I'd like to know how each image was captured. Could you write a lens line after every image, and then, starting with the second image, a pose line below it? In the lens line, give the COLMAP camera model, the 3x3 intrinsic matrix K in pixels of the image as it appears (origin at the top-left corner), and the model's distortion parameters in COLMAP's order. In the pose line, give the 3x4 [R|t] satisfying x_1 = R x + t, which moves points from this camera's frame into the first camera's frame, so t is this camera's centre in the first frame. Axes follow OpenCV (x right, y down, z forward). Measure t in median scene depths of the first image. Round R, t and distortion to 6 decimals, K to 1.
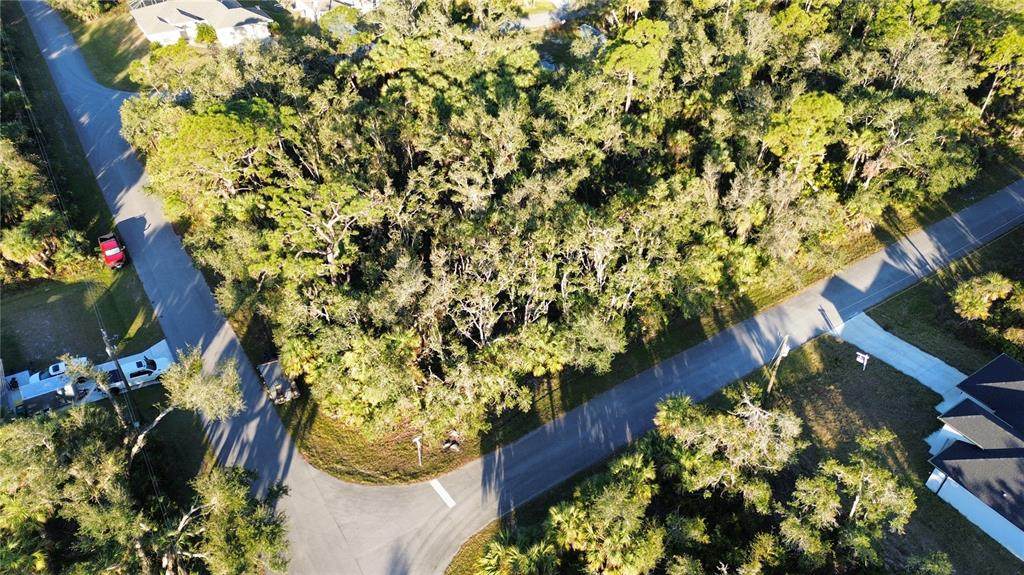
lens RADIAL K [[682.9, 0, 509.1], [0, 682.9, 286.7], [0, 0, 1]] dist [0.033639, -0.011872]
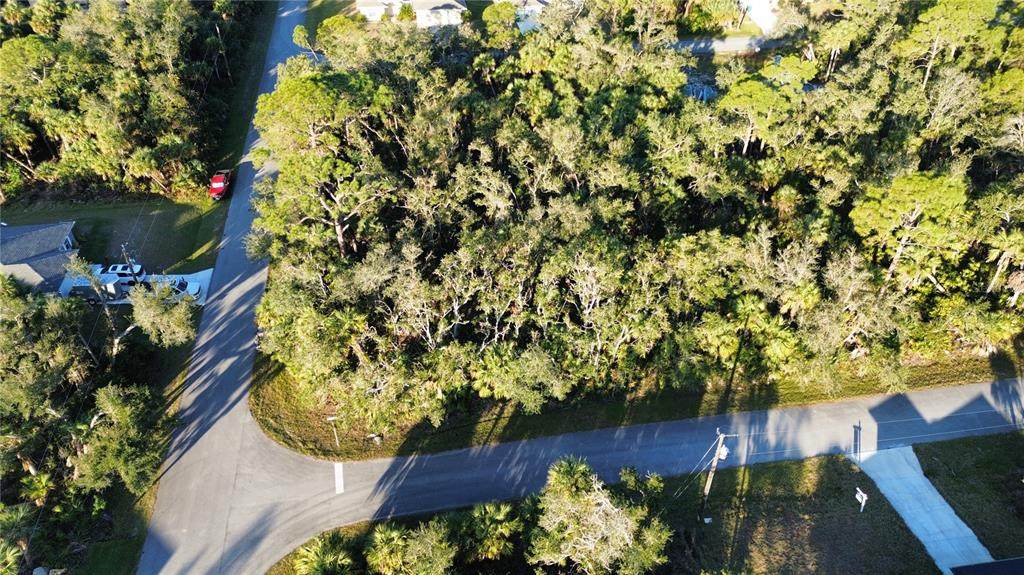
lens RADIAL K [[682.9, 0, 511.0], [0, 682.9, 287.9], [0, 0, 1]] dist [0.033639, -0.011872]
pose [[0.919422, 0.251672, -0.302200, 0.257467], [-0.253375, 0.966762, 0.034243, -0.047566], [0.300773, 0.045086, 0.952629, 0.067679]]
